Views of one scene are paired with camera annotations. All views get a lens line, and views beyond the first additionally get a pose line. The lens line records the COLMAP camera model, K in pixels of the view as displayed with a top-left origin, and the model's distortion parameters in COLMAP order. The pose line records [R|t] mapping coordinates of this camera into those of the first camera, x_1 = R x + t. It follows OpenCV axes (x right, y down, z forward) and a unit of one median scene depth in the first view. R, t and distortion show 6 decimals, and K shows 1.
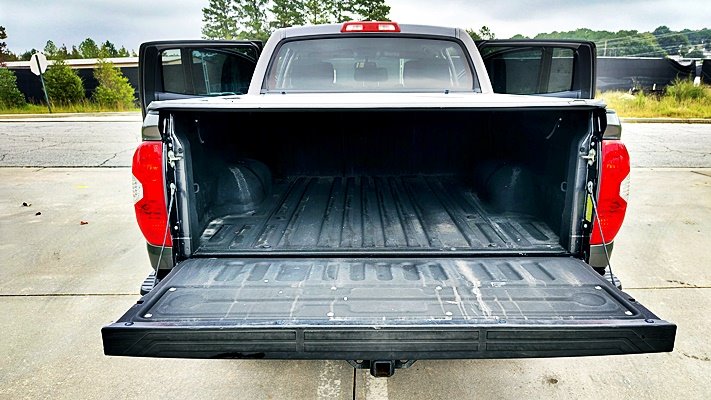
lens RADIAL K [[503.6, 0, 362.3], [0, 503.6, 201.9], [0, 0, 1]] dist [0.023928, -0.028102]
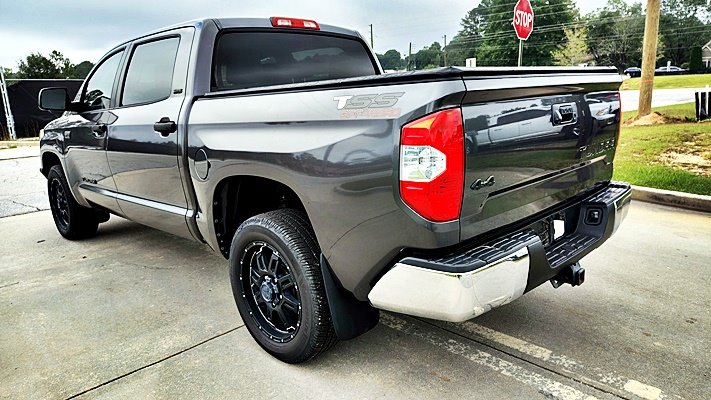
lens RADIAL K [[503.6, 0, 353.2], [0, 503.6, 195.8], [0, 0, 1]] dist [0.023928, -0.028102]
pose [[0.709757, -0.173378, 0.682777, -0.107459], [0.215731, 0.976167, 0.023623, -0.001810], [-0.670600, 0.130529, 0.730245, 0.038849]]
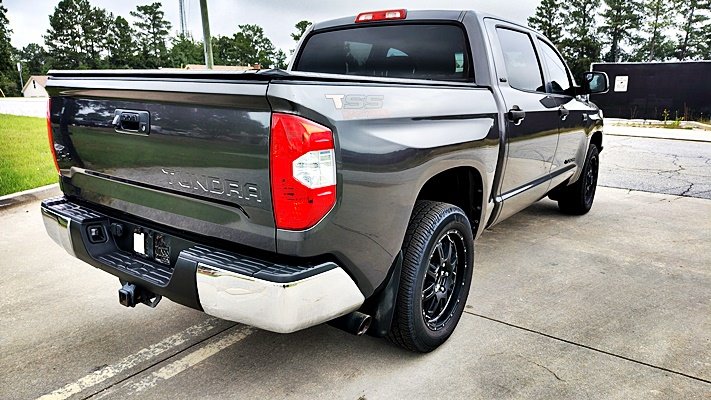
lens RADIAL K [[503.6, 0, 355.5], [0, 503.6, 202.3], [0, 0, 1]] dist [0.023928, -0.028102]
pose [[0.795701, 0.148692, -0.587154, 0.102222], [-0.160071, 0.986557, 0.032912, -0.001273], [0.584155, 0.067798, 0.808806, 0.031231]]
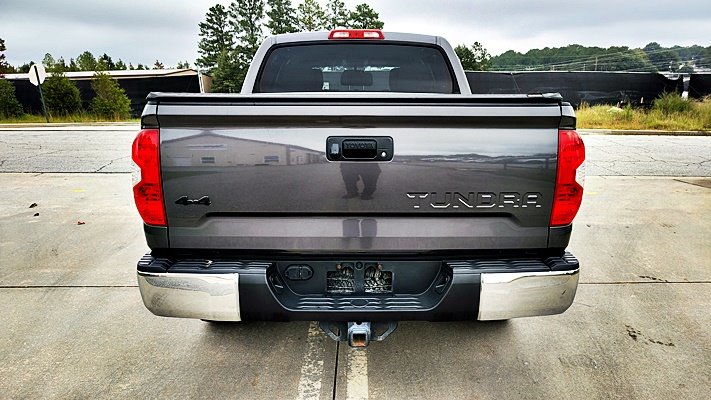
lens RADIAL K [[503.6, 0, 357.4], [0, 503.6, 199.9], [0, 0, 1]] dist [0.023928, -0.028102]
pose [[0.999992, 0.003635, 0.001712, 0.003068], [-0.003580, 0.999502, -0.031343, 0.005937], [-0.001825, 0.031337, 0.999507, -0.008662]]
